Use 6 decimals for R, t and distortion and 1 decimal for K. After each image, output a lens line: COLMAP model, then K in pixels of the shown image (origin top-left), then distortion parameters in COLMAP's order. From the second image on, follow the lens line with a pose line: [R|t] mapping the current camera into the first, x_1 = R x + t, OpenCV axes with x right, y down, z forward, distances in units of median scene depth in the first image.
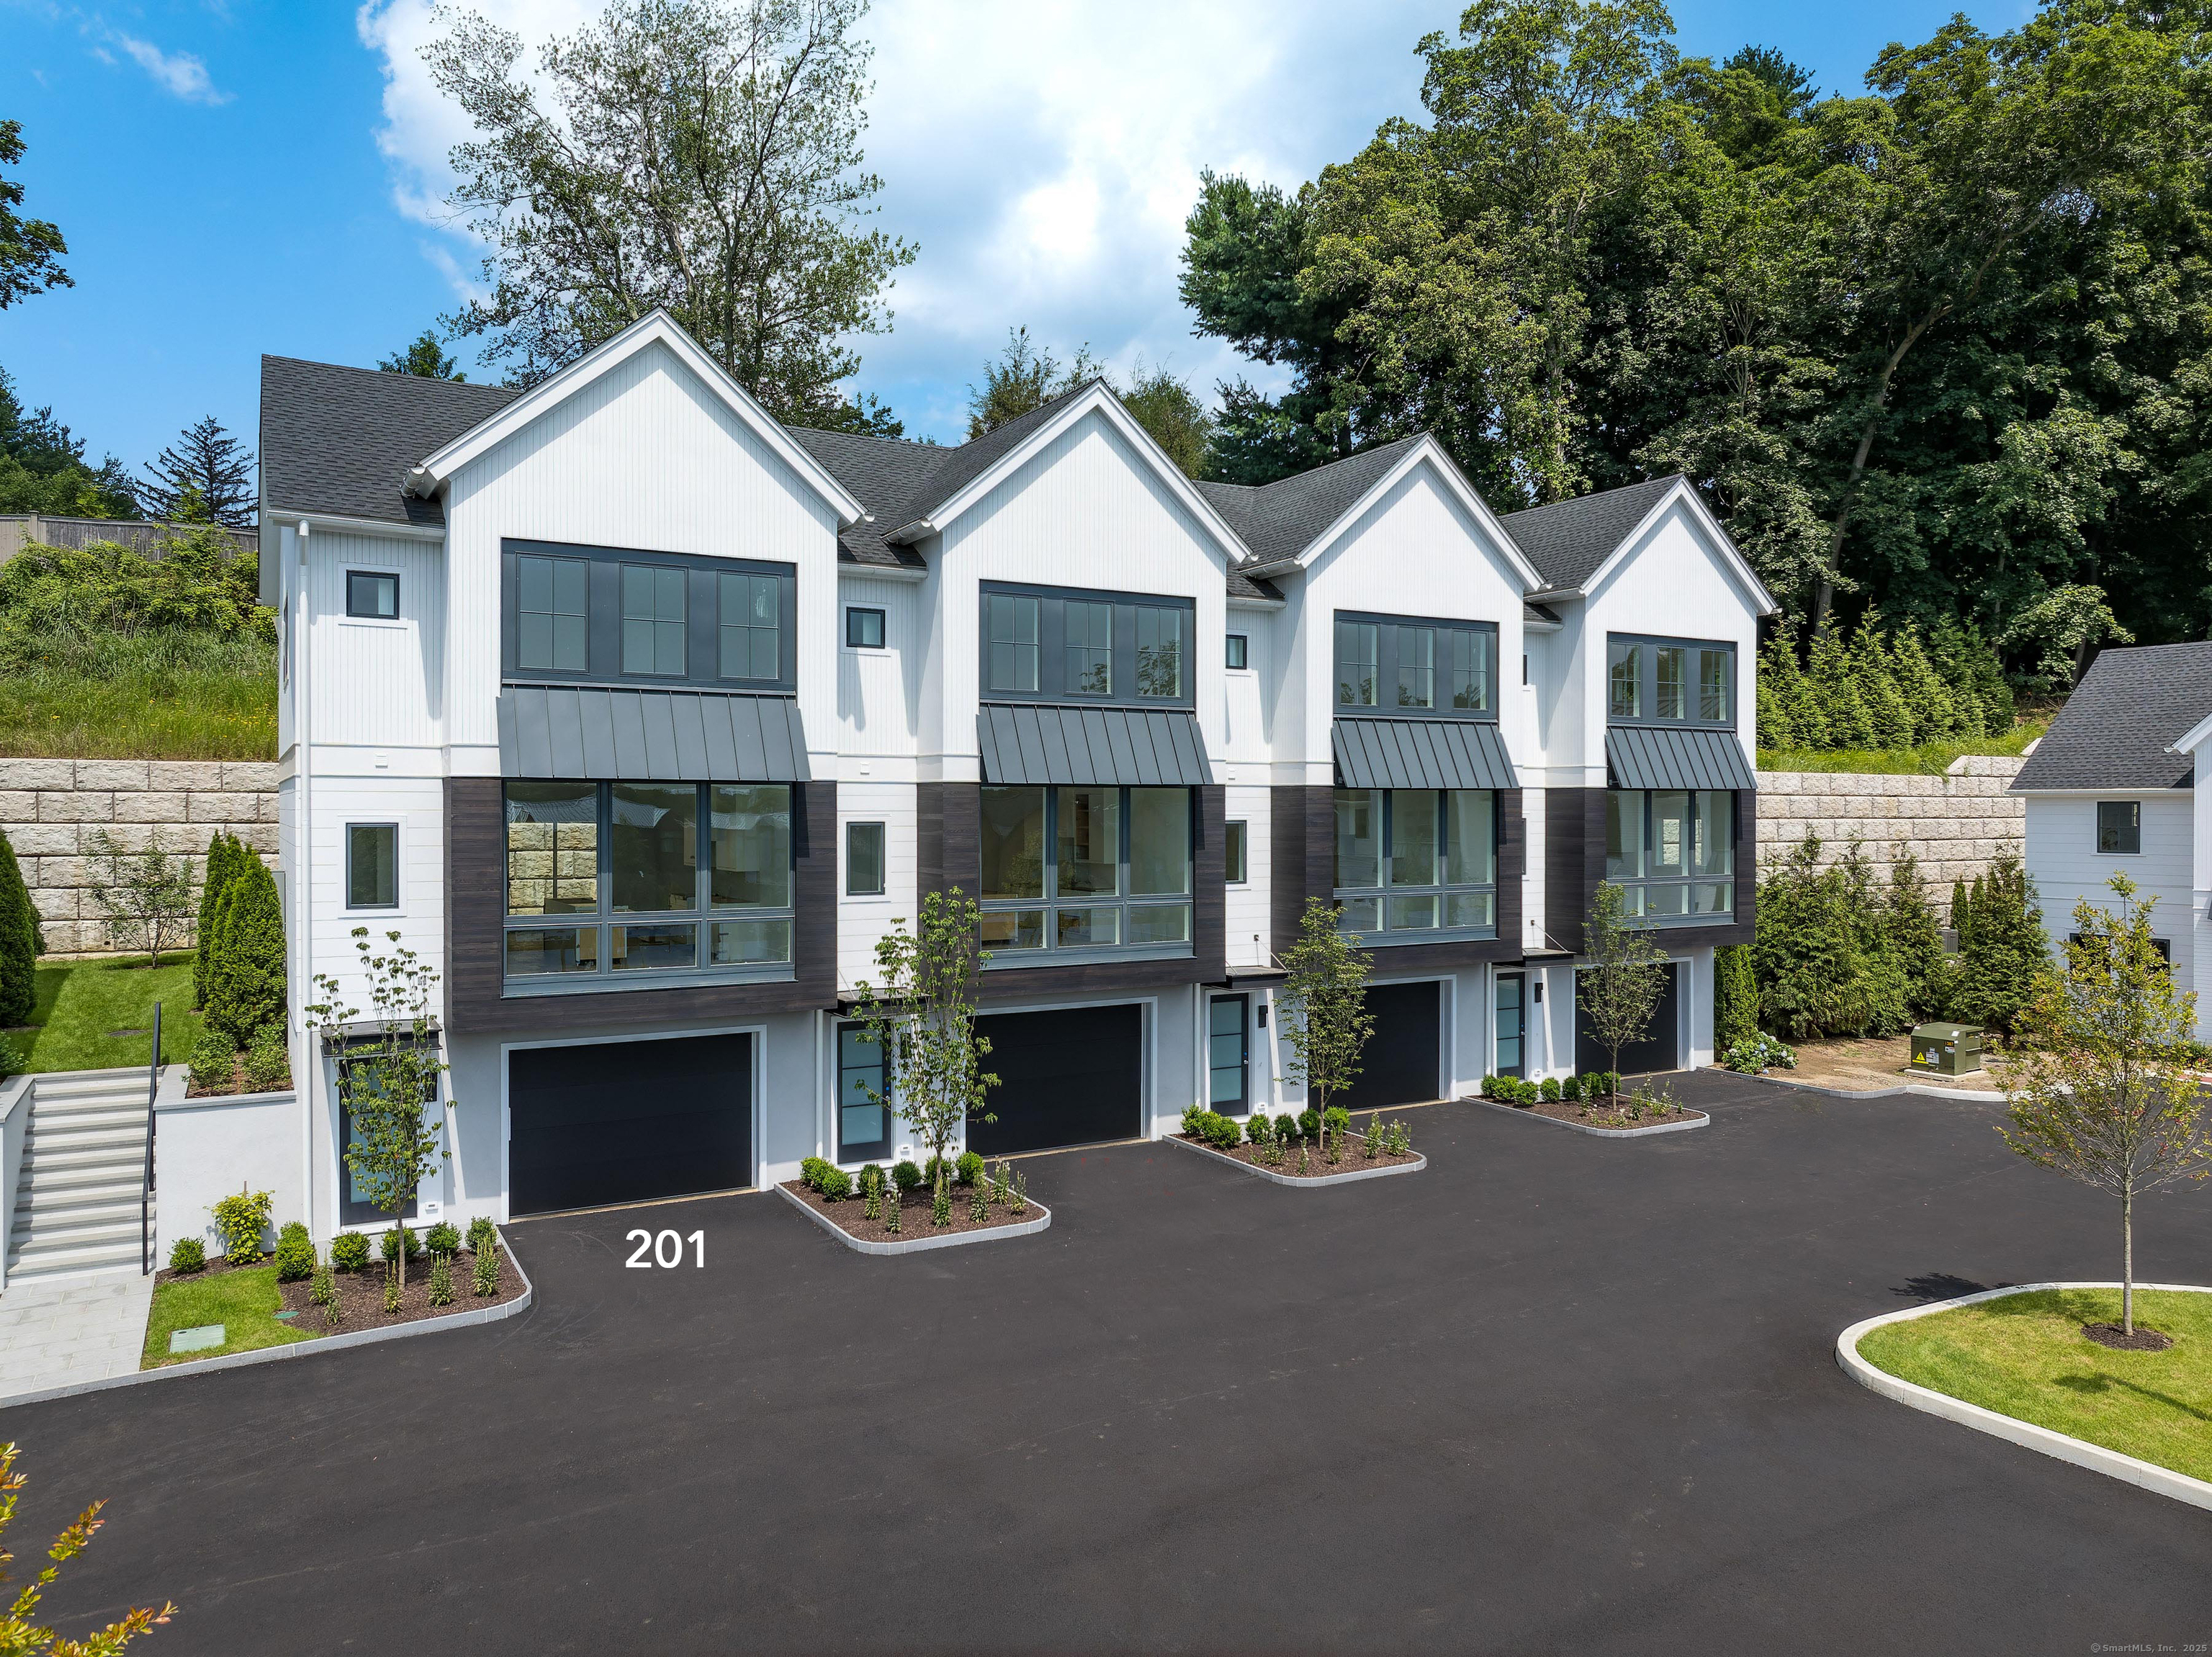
lens RADIAL K [[1510.7, 0, 1106.0], [0, 1510.7, 828.5], [0, 0, 1]] dist [0.000206, 0.003835]
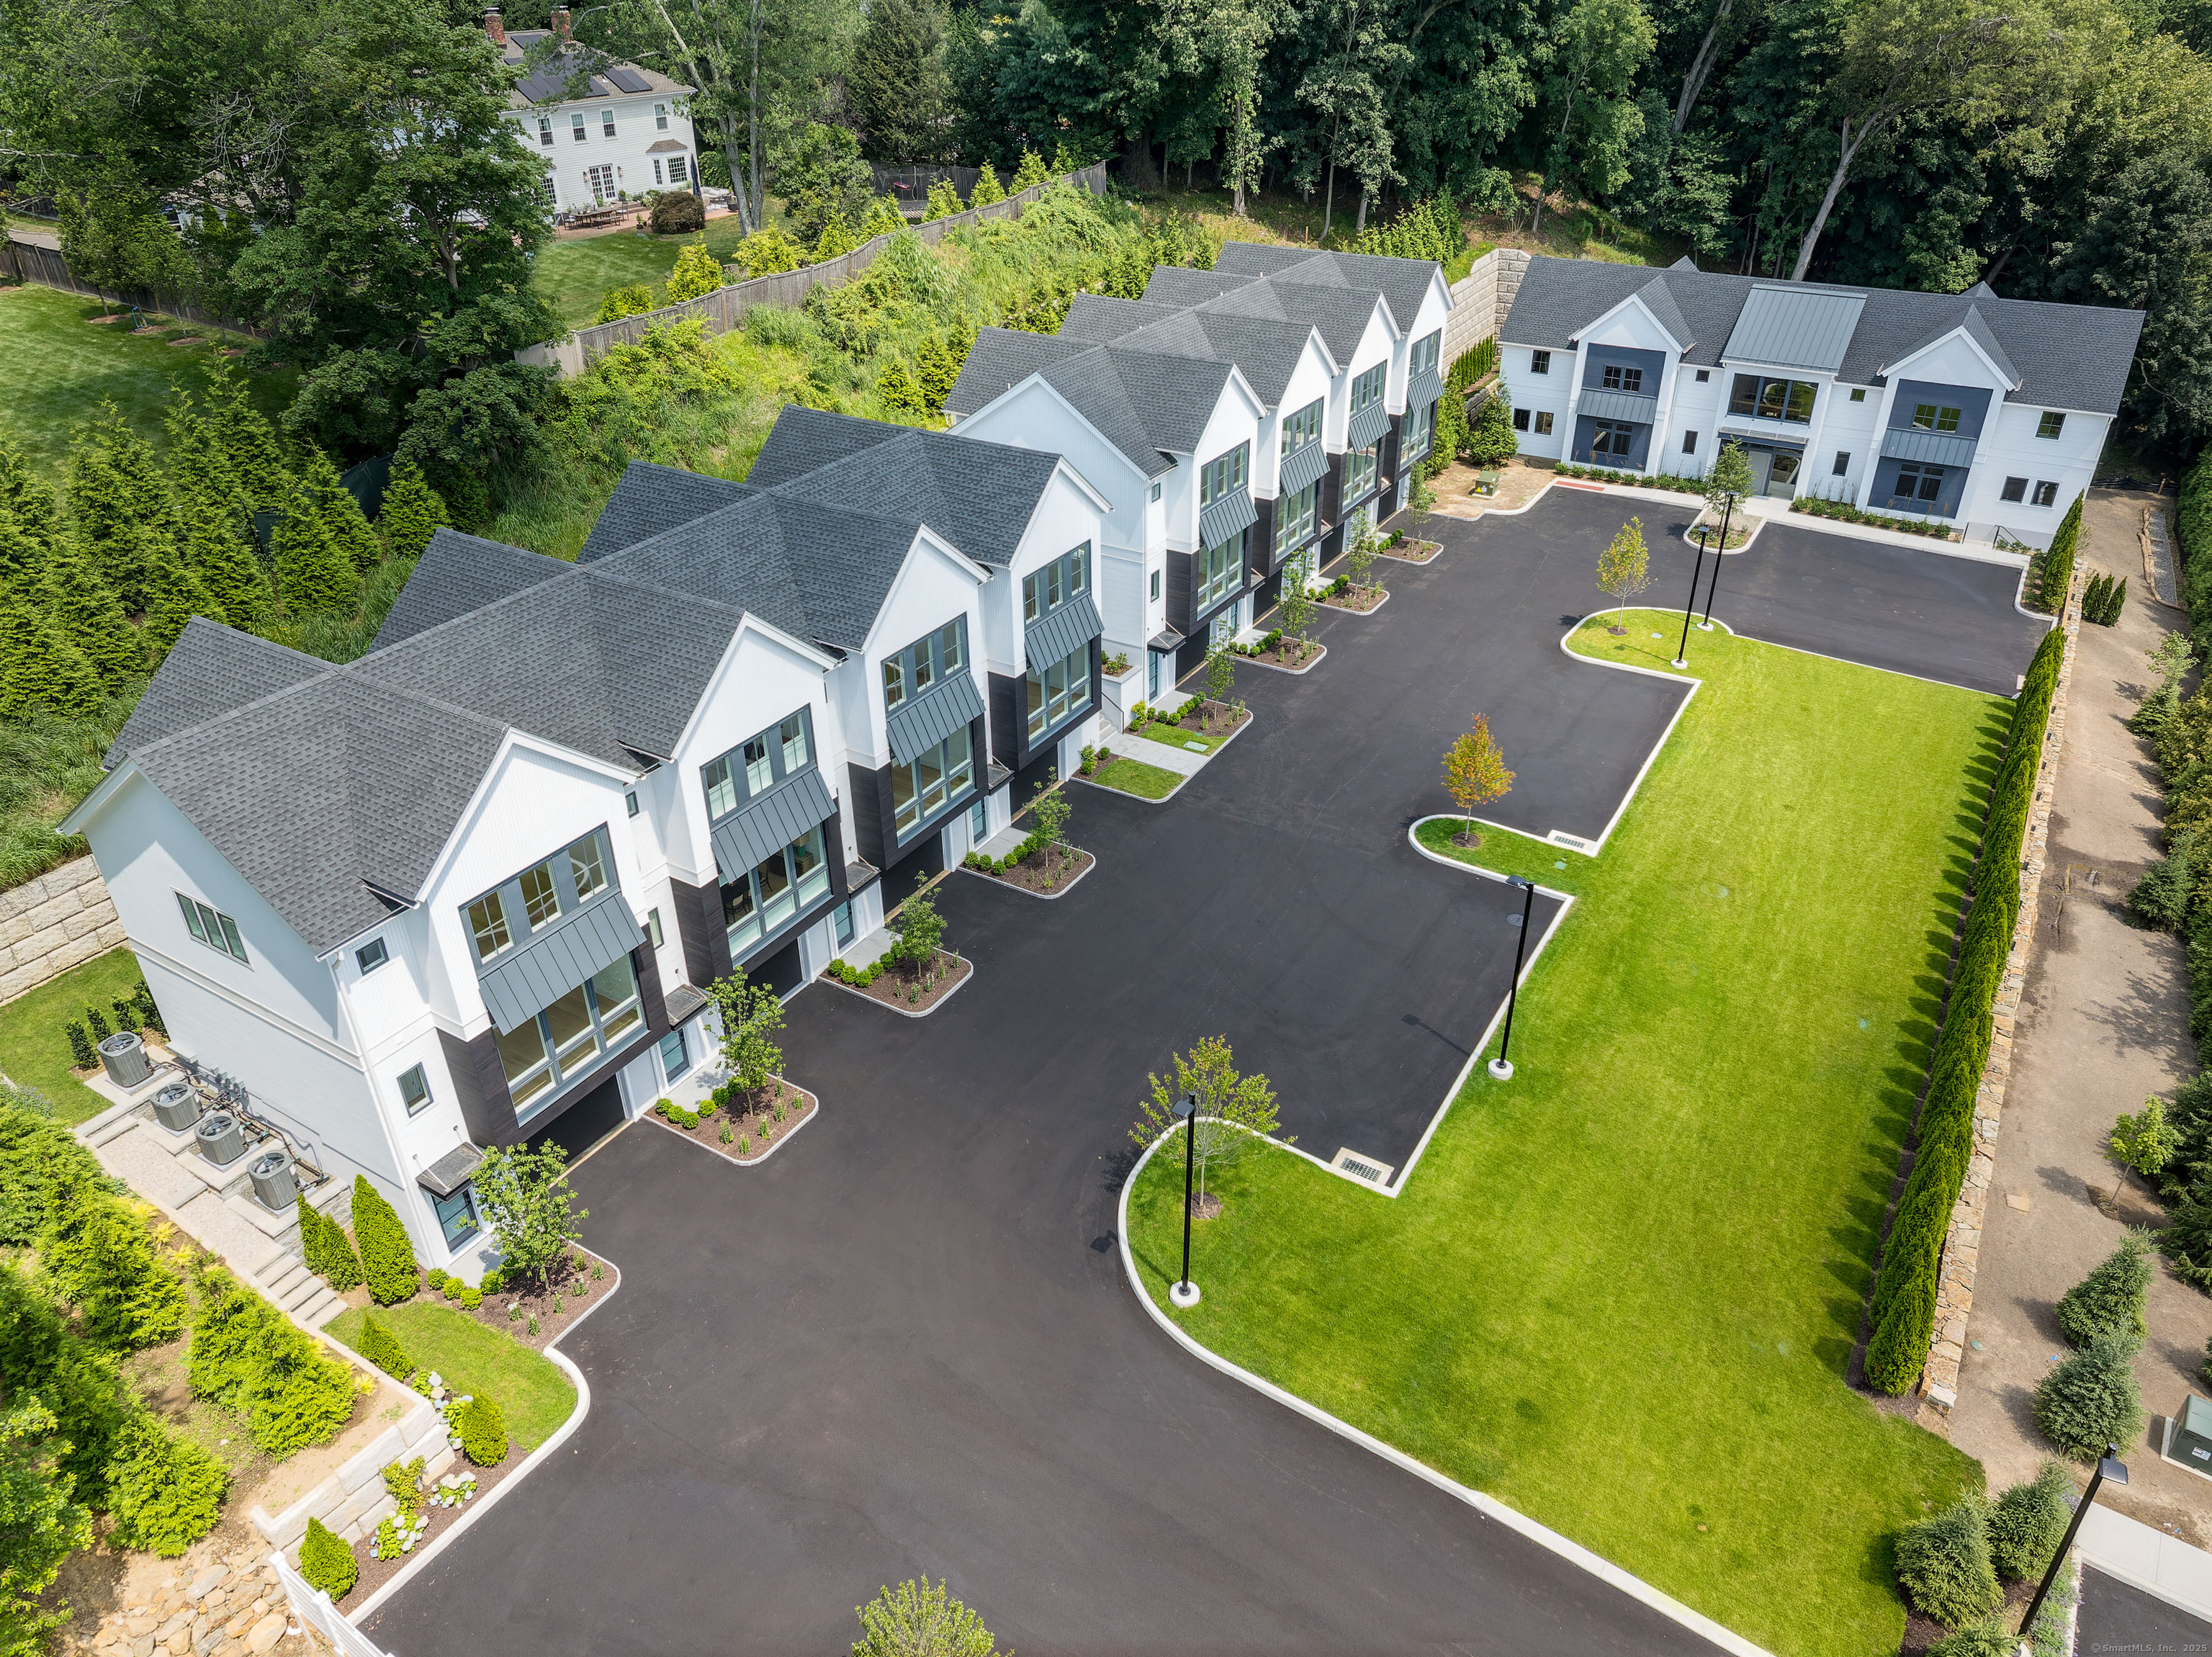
lens RADIAL K [[1484.1, 0, 1106.0], [0, 1484.1, 828.5], [0, 0, 1]] dist [-0.008745, 0.007112]
pose [[0.878240, -0.252823, 0.405925, -0.759092], [0.013753, 0.861827, 0.507016, -0.414660], [-0.478022, -0.439699, 0.760368, -0.528442]]
